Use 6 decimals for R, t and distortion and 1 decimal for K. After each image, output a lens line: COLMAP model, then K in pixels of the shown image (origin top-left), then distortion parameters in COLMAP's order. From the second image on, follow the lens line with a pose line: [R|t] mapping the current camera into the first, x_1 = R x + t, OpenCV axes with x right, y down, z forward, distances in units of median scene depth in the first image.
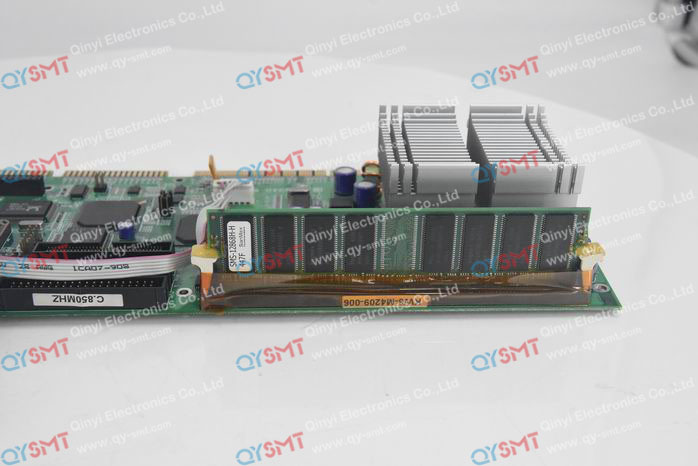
lens RADIAL K [[904.8, 0, 349.0], [0, 904.8, 233.0], [0, 0, 1]] dist [0.095923, -0.007520]
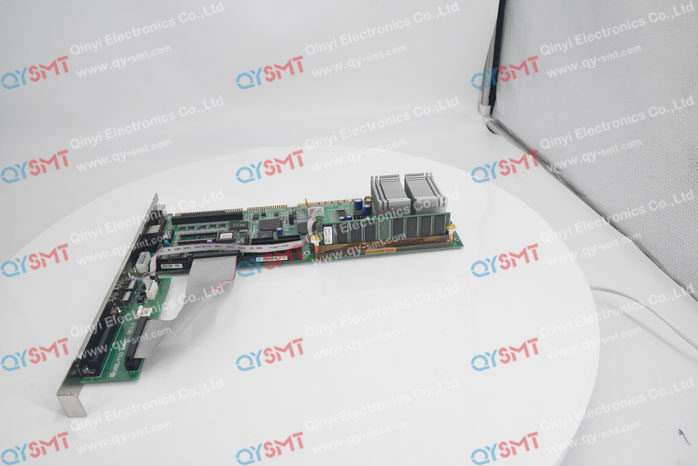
lens RADIAL K [[487.2, 0, 349.0], [0, 487.2, 233.0], [0, 0, 1]] dist [-0.111842, 0.002951]
pose [[0.996770, -0.076918, 0.023104, -0.081728], [0.075662, 0.995825, 0.051075, -0.058652], [-0.026936, -0.049162, 0.998428, -0.456394]]
